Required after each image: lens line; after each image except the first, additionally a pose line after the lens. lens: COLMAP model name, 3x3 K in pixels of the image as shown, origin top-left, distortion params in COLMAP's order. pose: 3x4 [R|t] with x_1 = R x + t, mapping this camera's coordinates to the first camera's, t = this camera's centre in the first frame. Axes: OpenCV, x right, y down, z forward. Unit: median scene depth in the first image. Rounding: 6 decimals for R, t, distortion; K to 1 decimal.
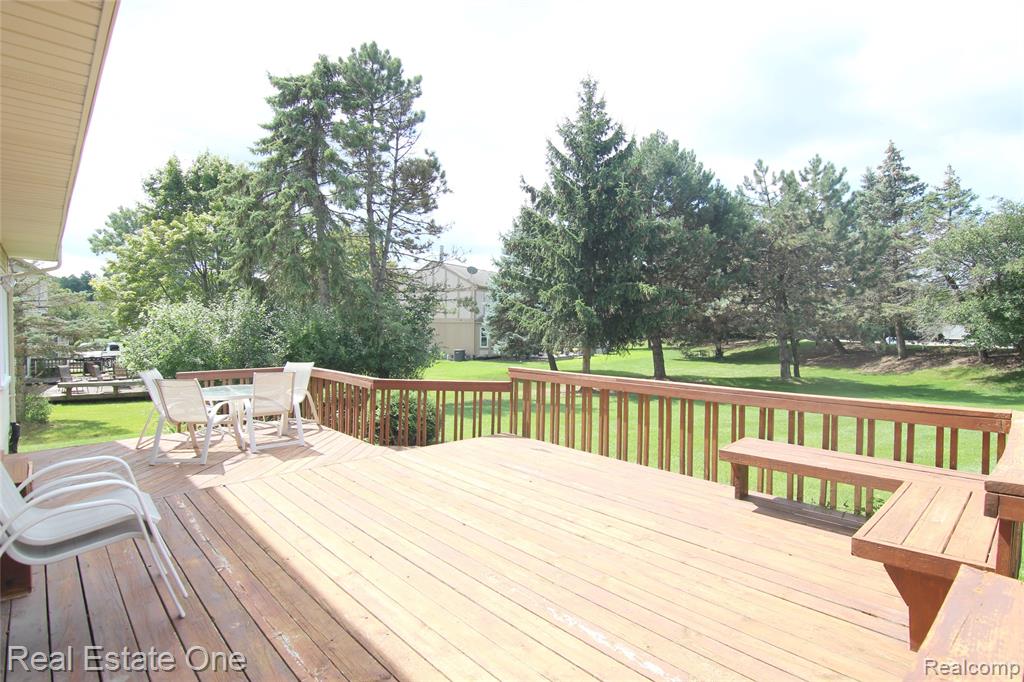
lens RADIAL K [[518.1, 0, 523.8], [0, 518.1, 341.9], [0, 0, 1]] dist [-0.017416, 0.000007]
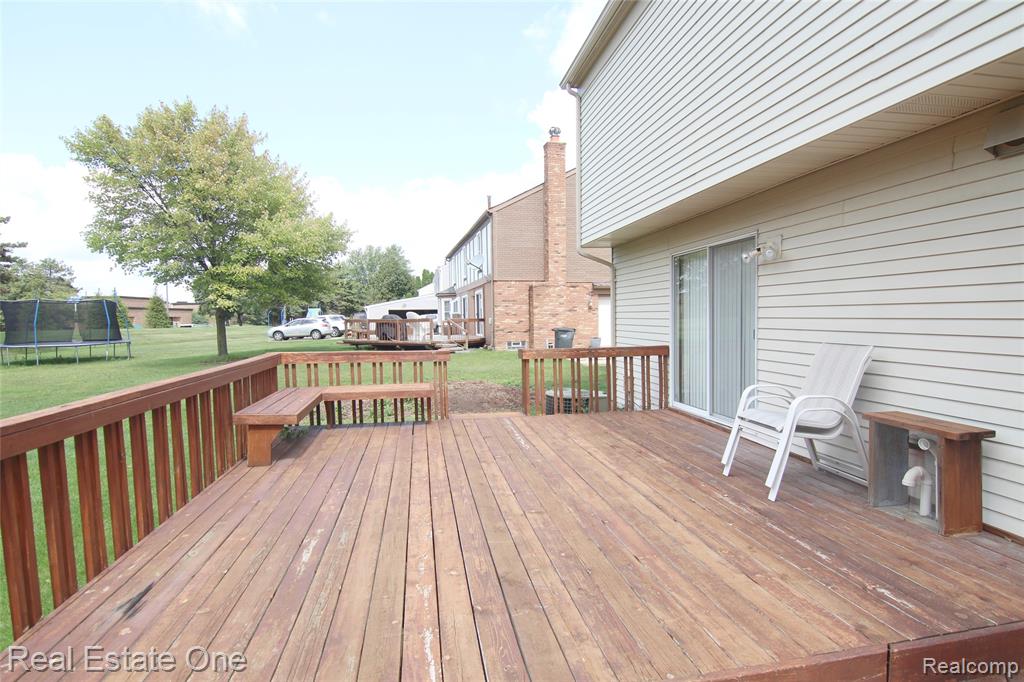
lens RADIAL K [[573.9, 0, 512.0], [0, 573.9, 341.0], [0, 0, 1]] dist [-0.023917, -0.000216]
pose [[-0.849216, -0.017791, 0.527746, -0.134772], [0.022627, 0.997288, 0.070029, -0.004599], [-0.527561, 0.071411, -0.846510, 0.370518]]
